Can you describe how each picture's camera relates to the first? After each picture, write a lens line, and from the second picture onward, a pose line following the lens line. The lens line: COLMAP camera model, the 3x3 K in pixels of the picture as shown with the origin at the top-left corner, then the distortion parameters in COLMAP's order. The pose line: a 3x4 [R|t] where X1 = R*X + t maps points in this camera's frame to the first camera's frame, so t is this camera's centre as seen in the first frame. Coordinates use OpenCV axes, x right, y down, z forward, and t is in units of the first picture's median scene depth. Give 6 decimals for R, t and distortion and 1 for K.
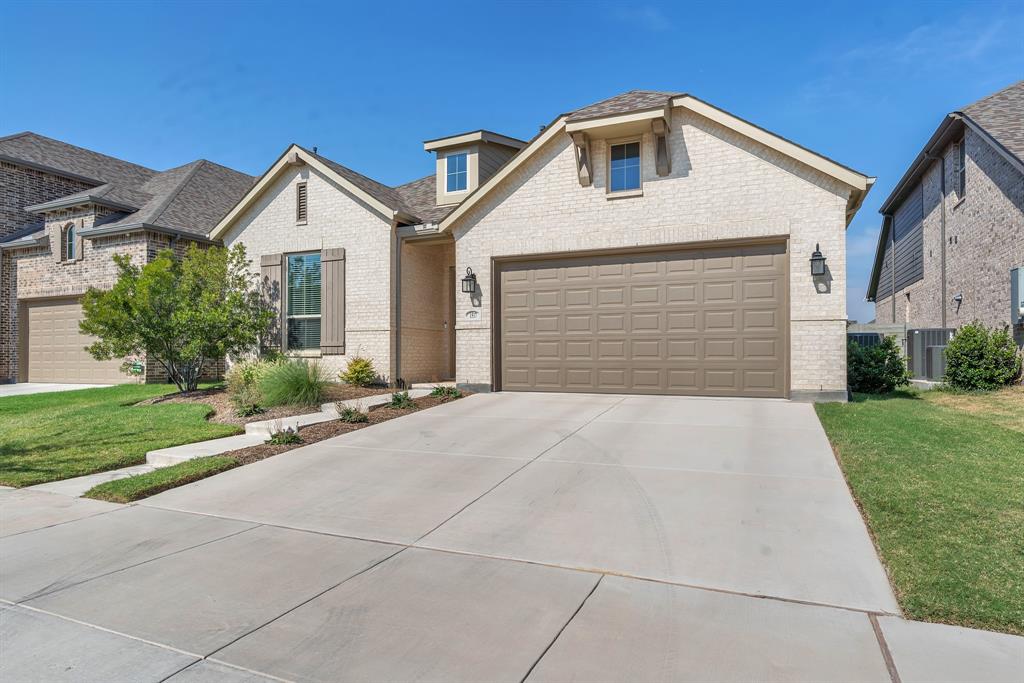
lens RADIAL K [[594.4, 0, 511.2], [0, 594.4, 338.0], [0, 0, 1]] dist [-0.006530, 0.000474]
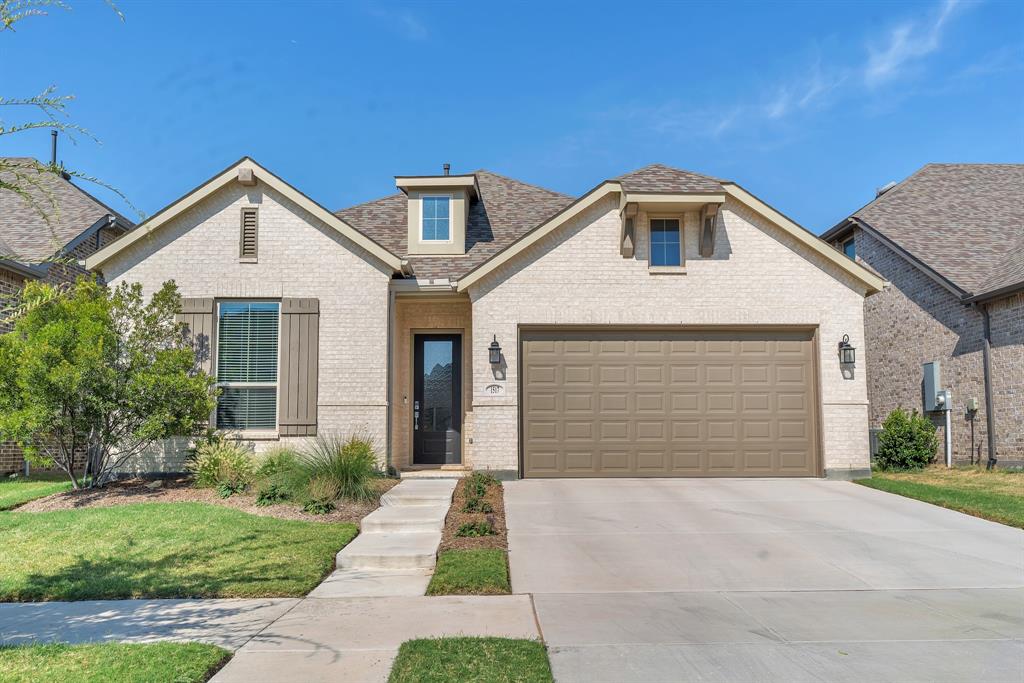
lens RADIAL K [[800.6, 0, 512.6], [0, 800.6, 349.1], [0, 0, 1]] dist [-0.007753, -0.000354]
pose [[0.901385, 0.049721, 0.430154, -0.543058], [-0.010847, 0.995667, -0.092358, 0.009795], [-0.432883, 0.078584, 0.898018, -0.054093]]
